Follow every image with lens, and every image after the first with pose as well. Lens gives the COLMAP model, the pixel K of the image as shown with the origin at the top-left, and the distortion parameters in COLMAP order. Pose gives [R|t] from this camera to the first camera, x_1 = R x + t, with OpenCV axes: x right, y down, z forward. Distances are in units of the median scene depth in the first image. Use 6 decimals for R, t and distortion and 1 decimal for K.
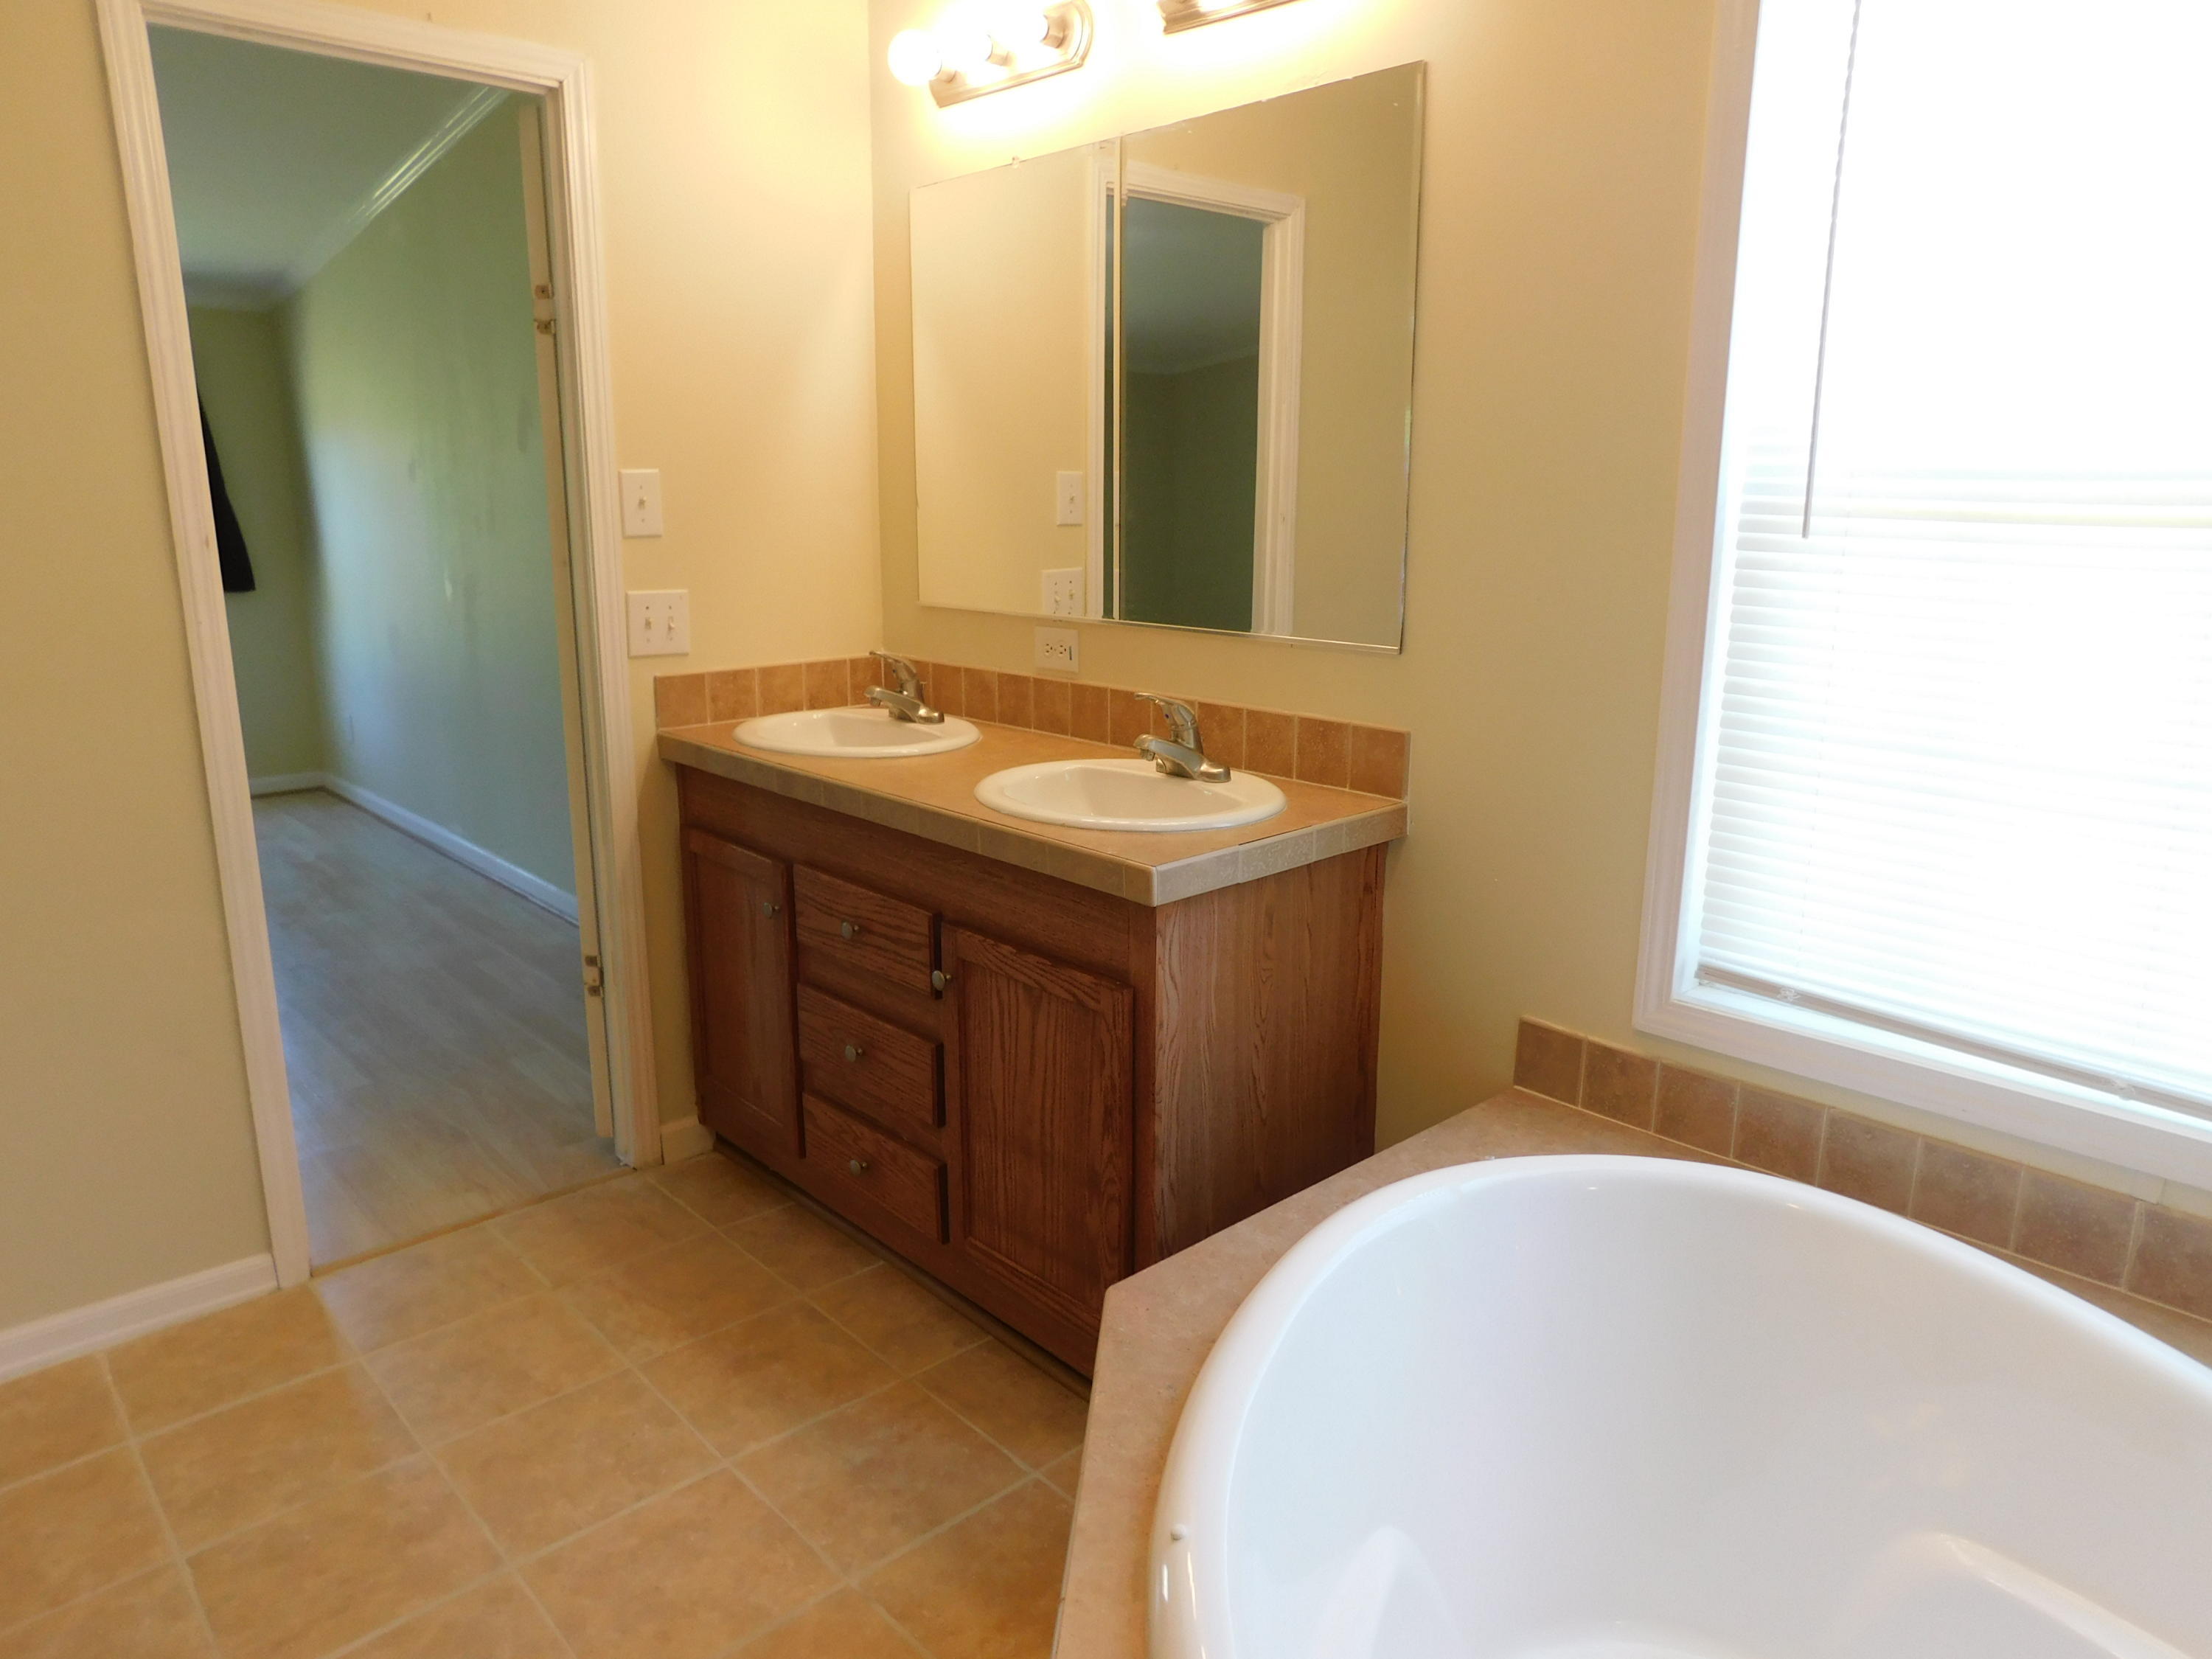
lens RADIAL K [[1462.3, 0, 1106.0], [0, 1462.3, 829.5], [0, 0, 1]] dist [-0.062780, 0.045431]
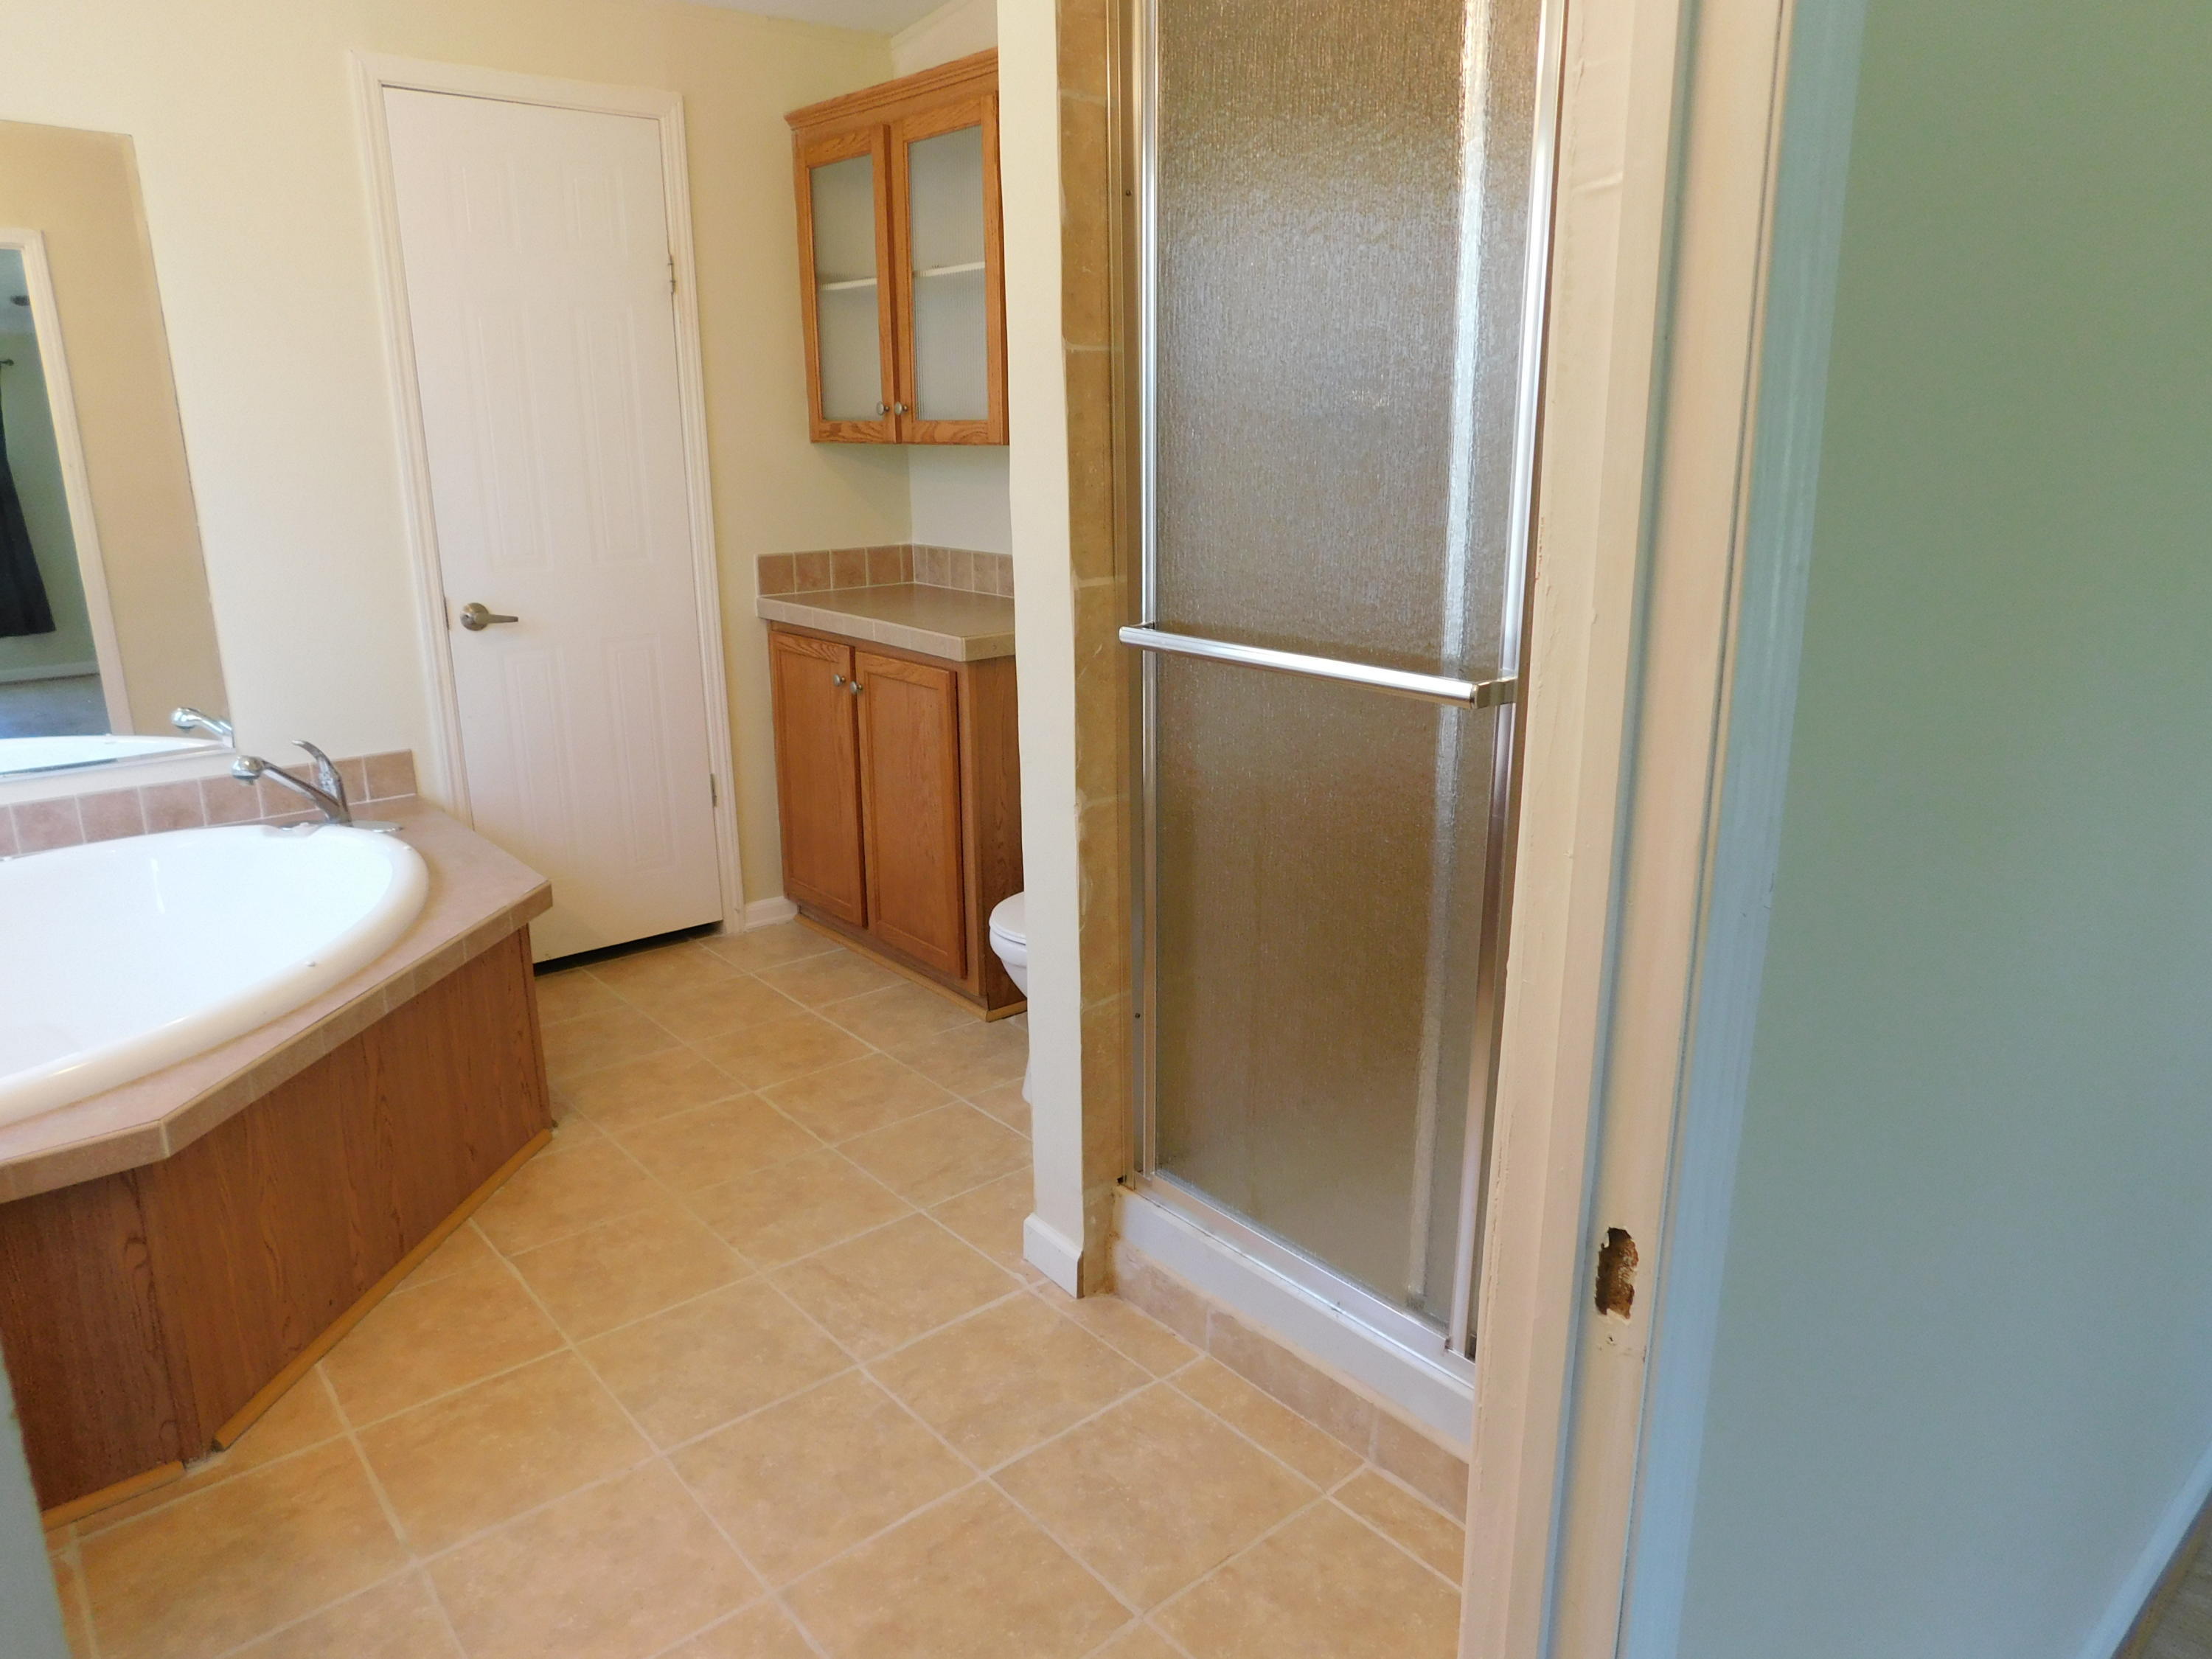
lens RADIAL K [[1462.3, 0, 1106.0], [0, 1462.3, 829.5], [0, 0, 1]] dist [-0.062780, 0.045431]
pose [[-0.999250, -0.015516, 0.035474, -0.653635], [0.003570, 0.875377, 0.483427, -0.358631], [-0.038554, 0.483191, -0.874666, 1.560424]]
